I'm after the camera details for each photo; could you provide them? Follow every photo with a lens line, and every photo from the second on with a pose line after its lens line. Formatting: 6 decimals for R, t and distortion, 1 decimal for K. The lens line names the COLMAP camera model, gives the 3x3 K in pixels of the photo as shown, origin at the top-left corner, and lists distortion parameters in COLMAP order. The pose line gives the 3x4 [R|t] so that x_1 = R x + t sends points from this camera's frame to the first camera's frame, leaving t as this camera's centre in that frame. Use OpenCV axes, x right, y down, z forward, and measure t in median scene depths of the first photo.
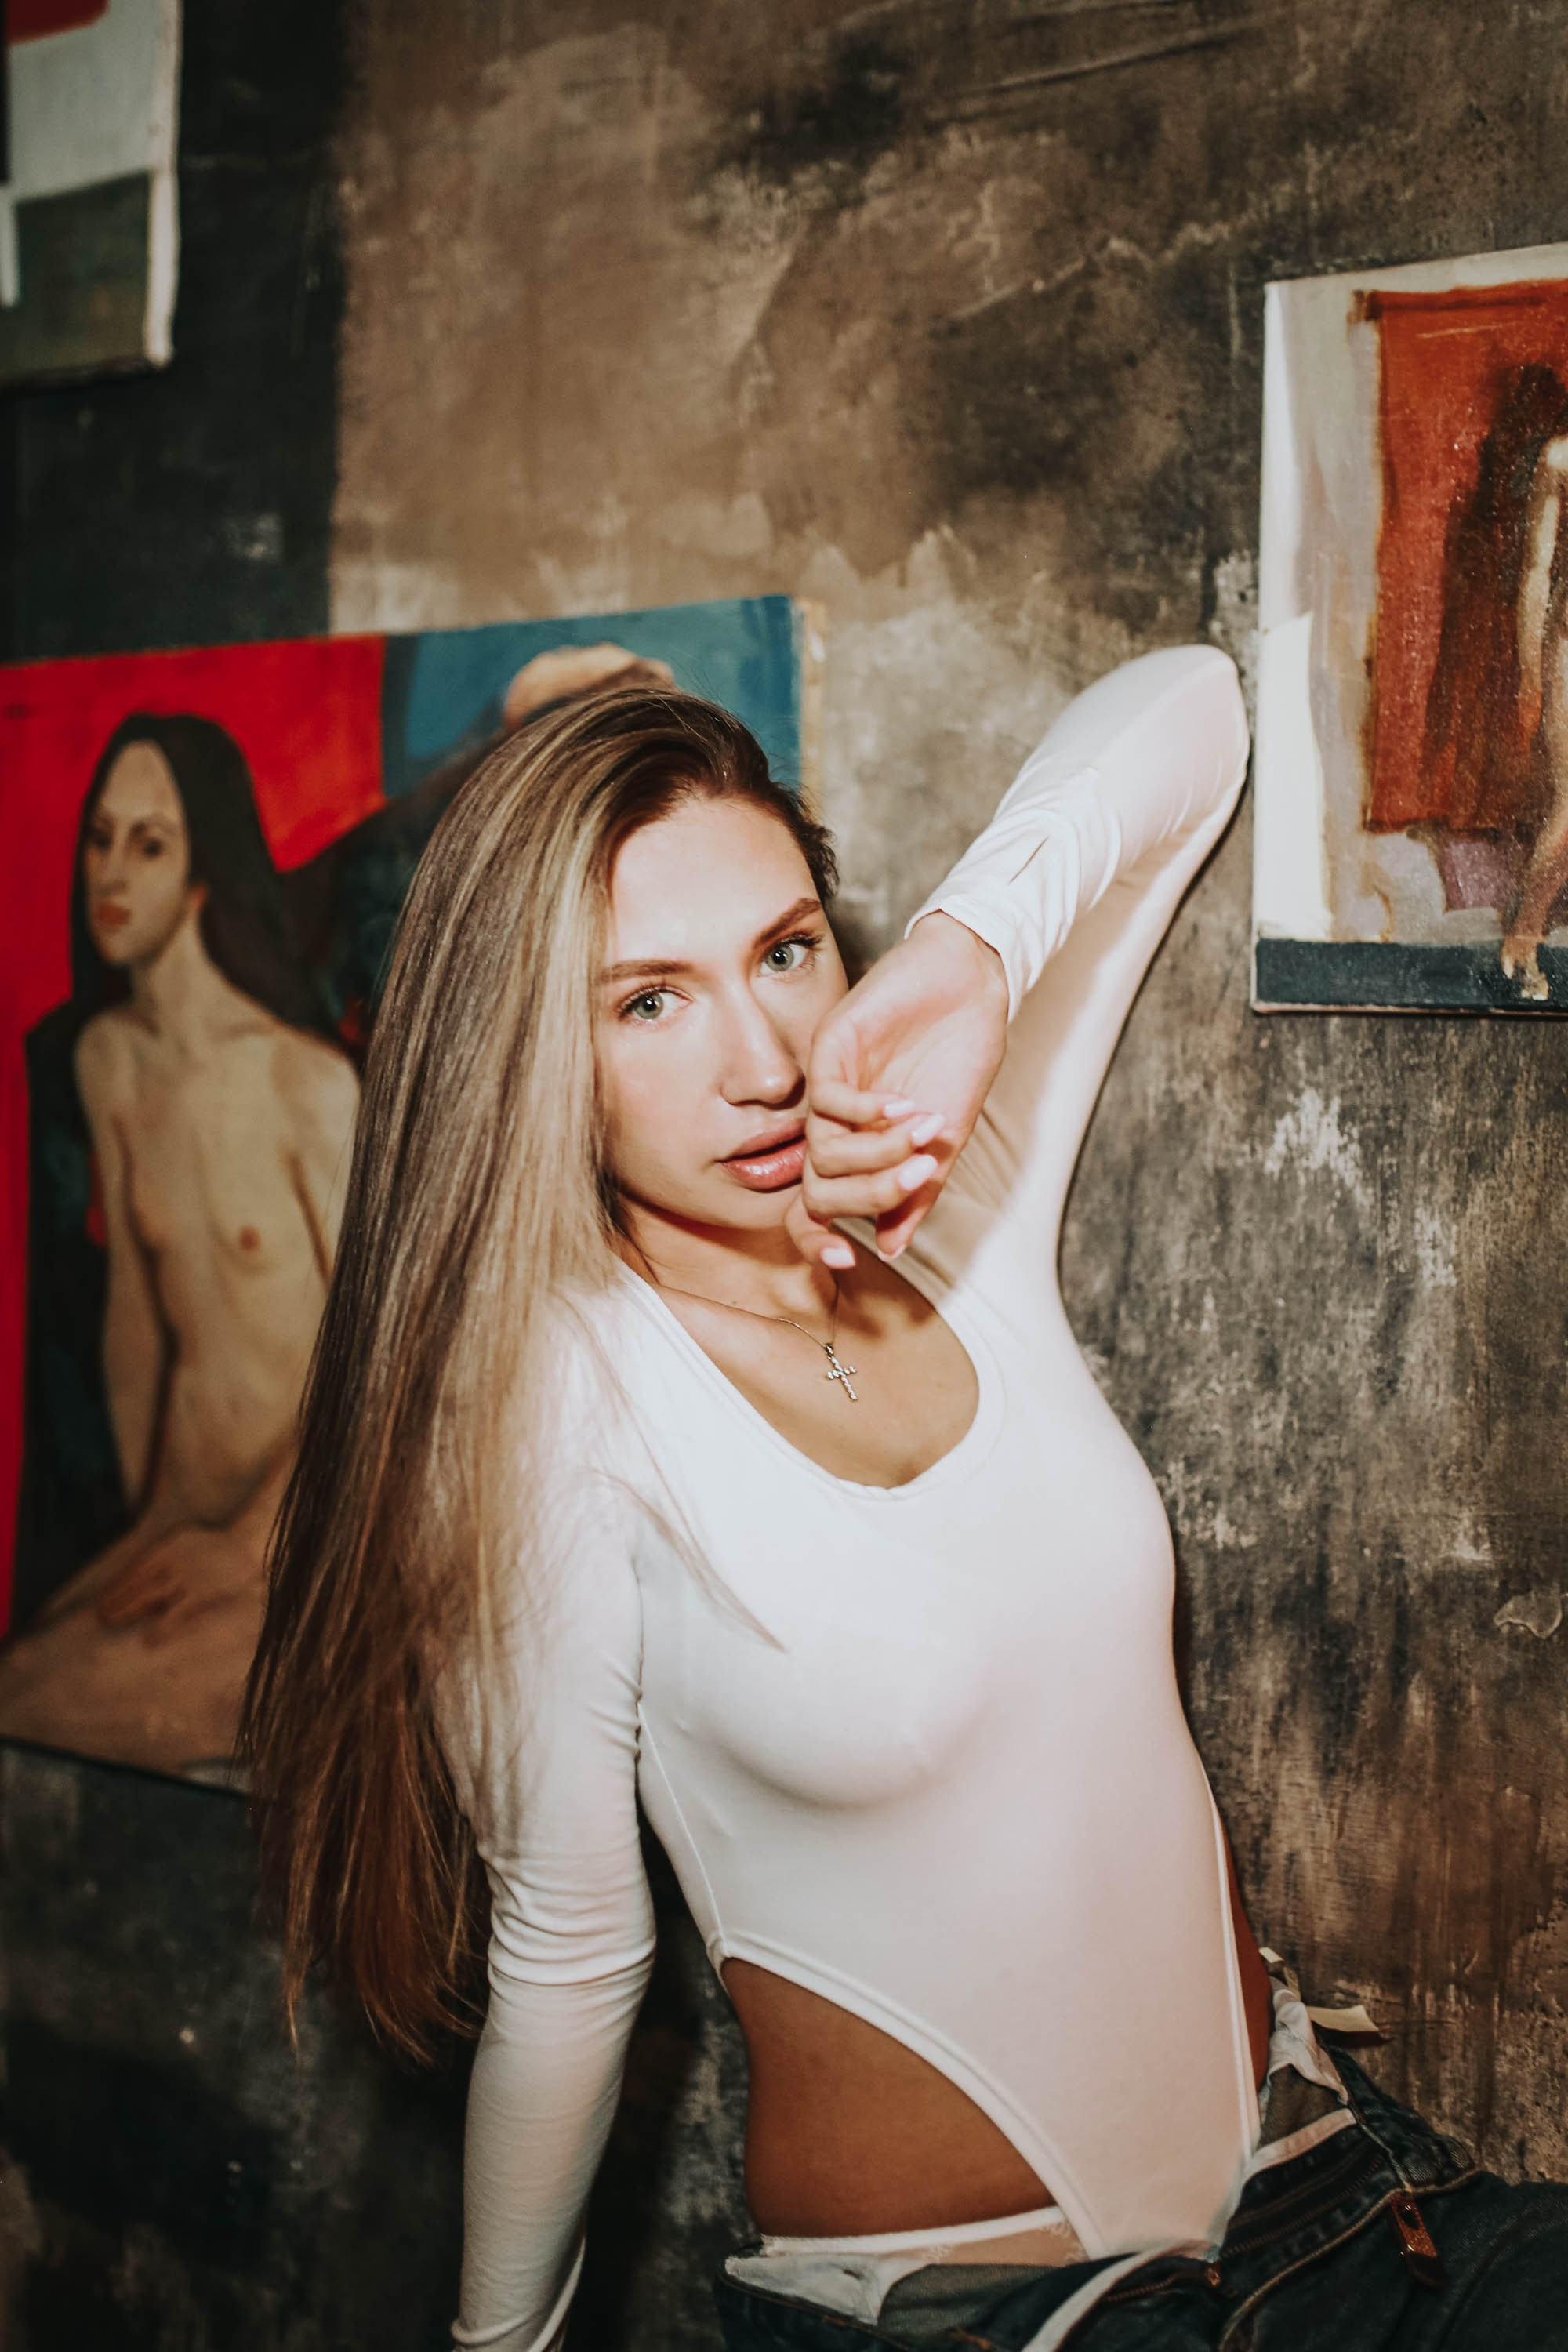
lens RADIAL K [[2427.2, 0, 784.0], [0, 2427.2, 1176.0], [0, 0, 1]] dist [-0.068840, 0.084092]
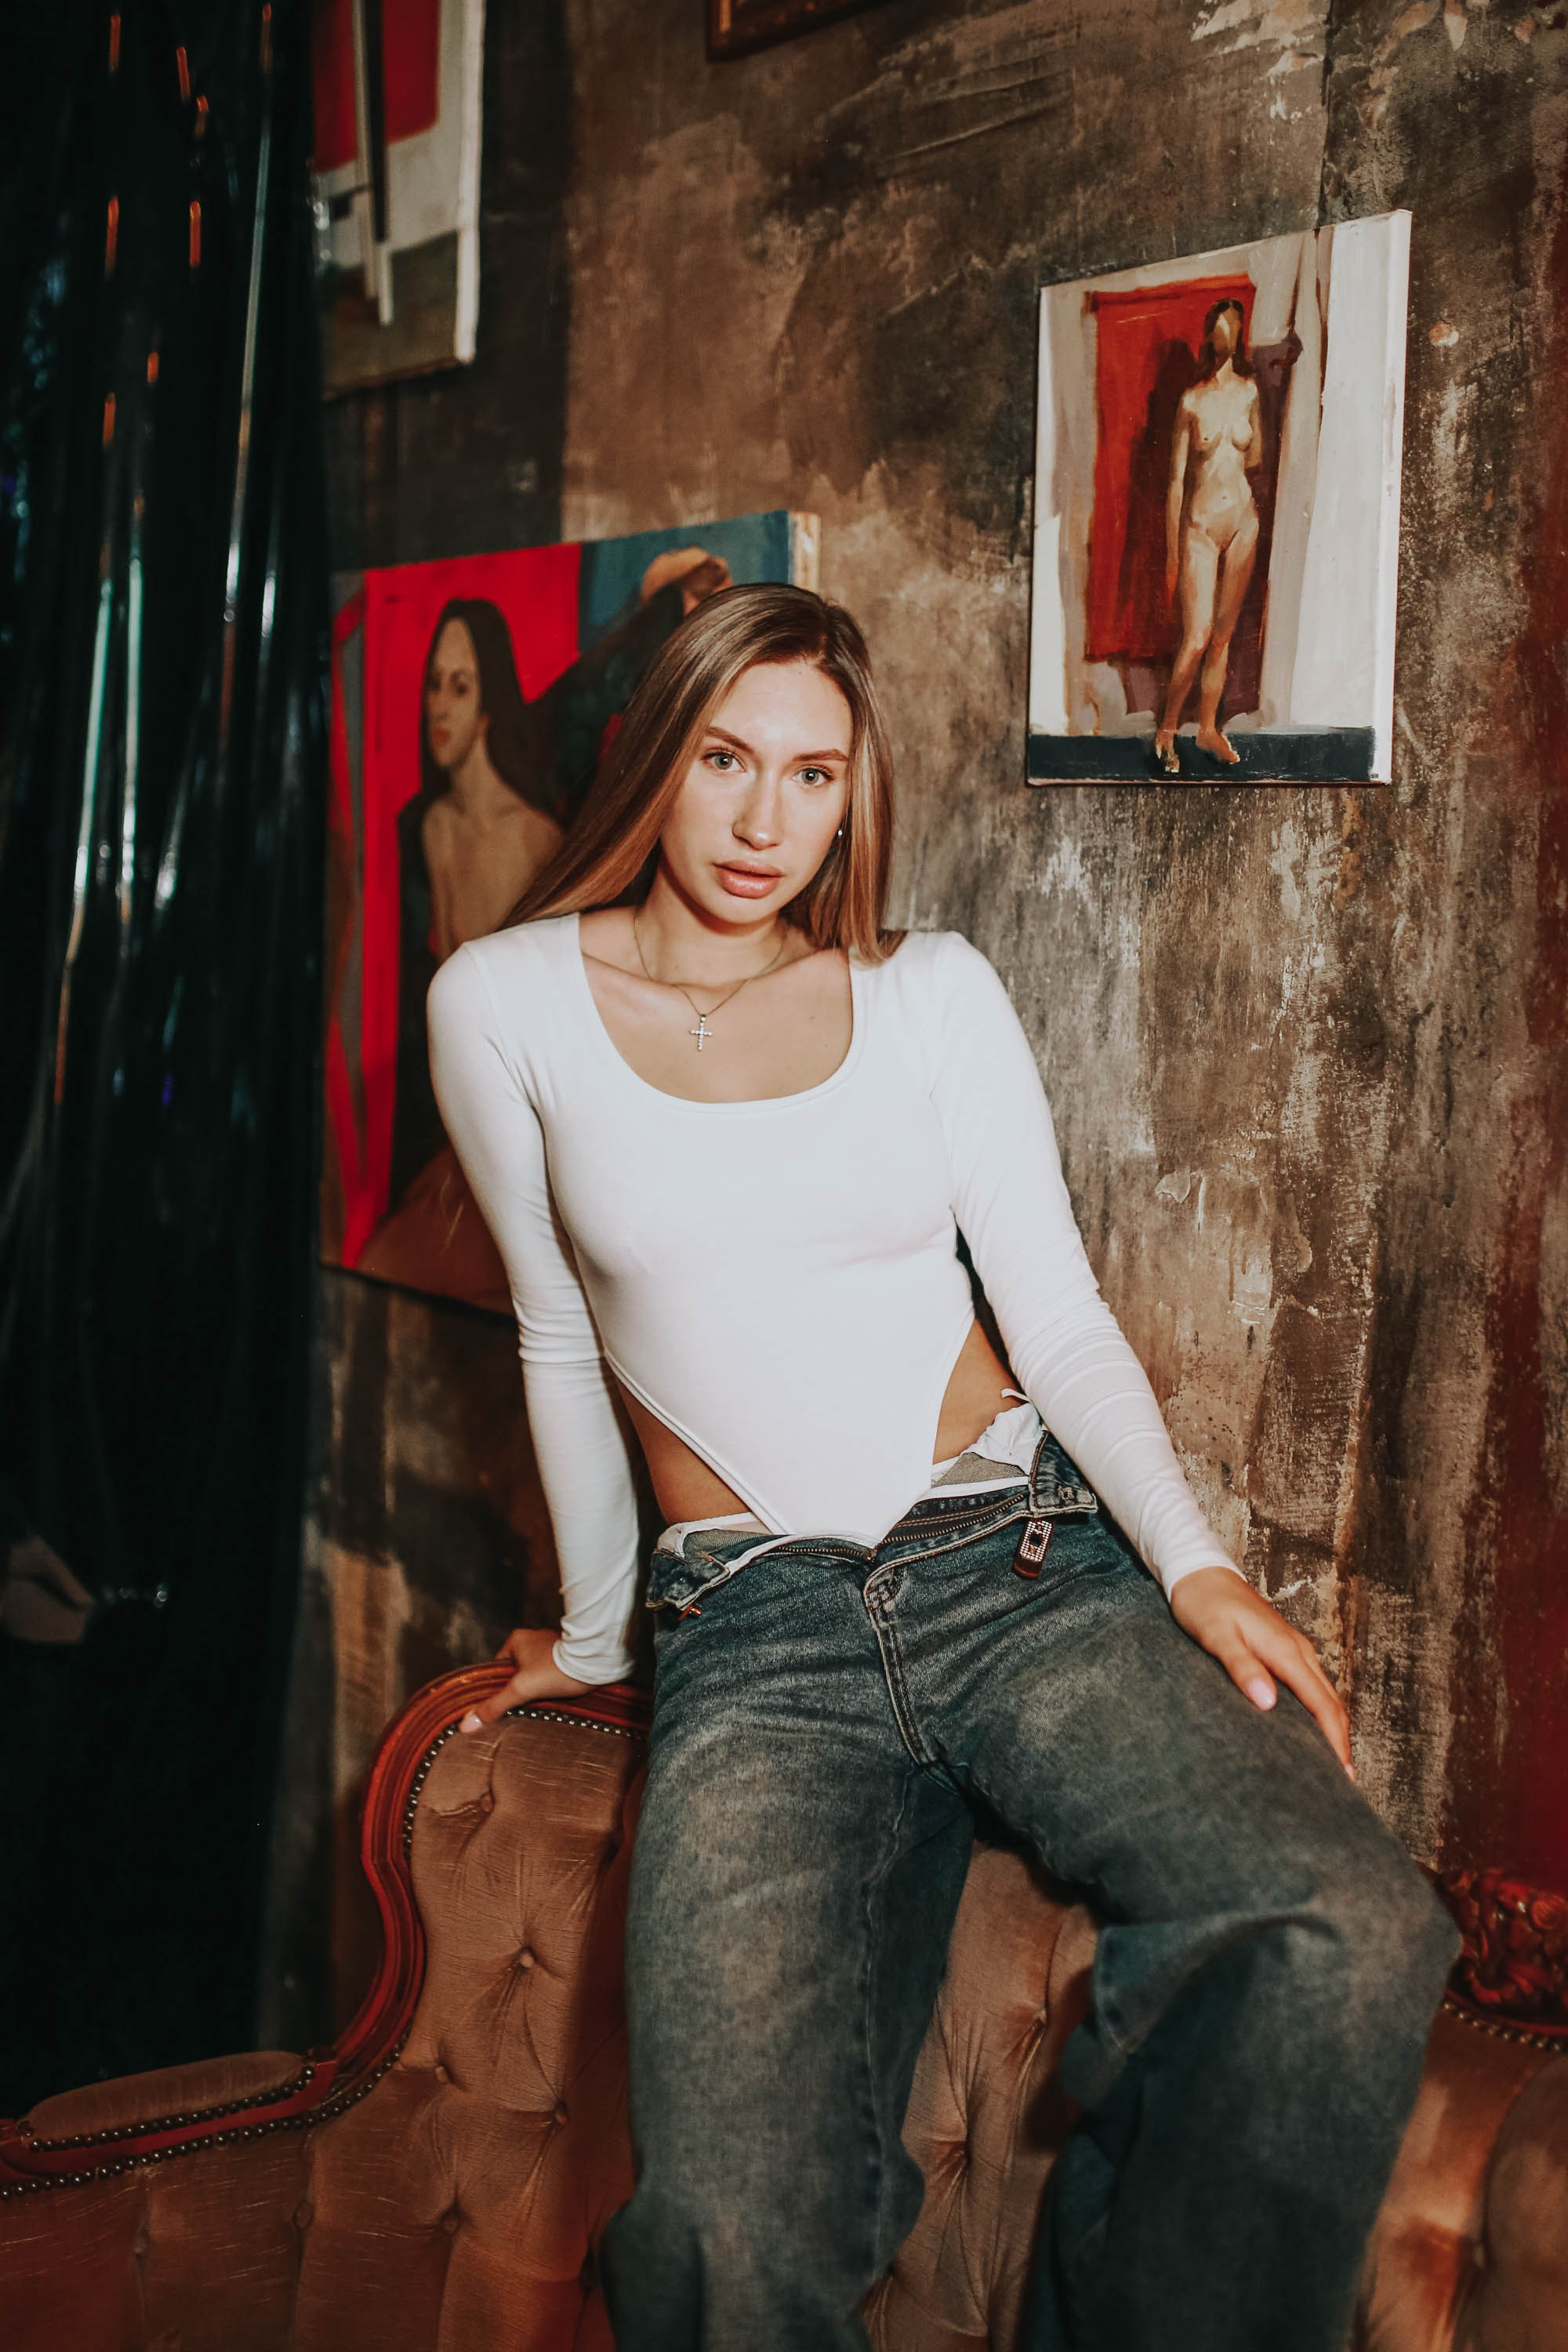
lens RADIAL K [[2427.2, 0, 784.0], [0, 2427.2, 1176.0], [0, 0, 1]] dist [-0.068840, 0.084092]
pose [[0.944306, 0.038671, -0.326790, 0.529514], [-0.013939, 0.996880, 0.077689, 0.057036], [0.328774, -0.068807, 0.941899, -0.459679]]
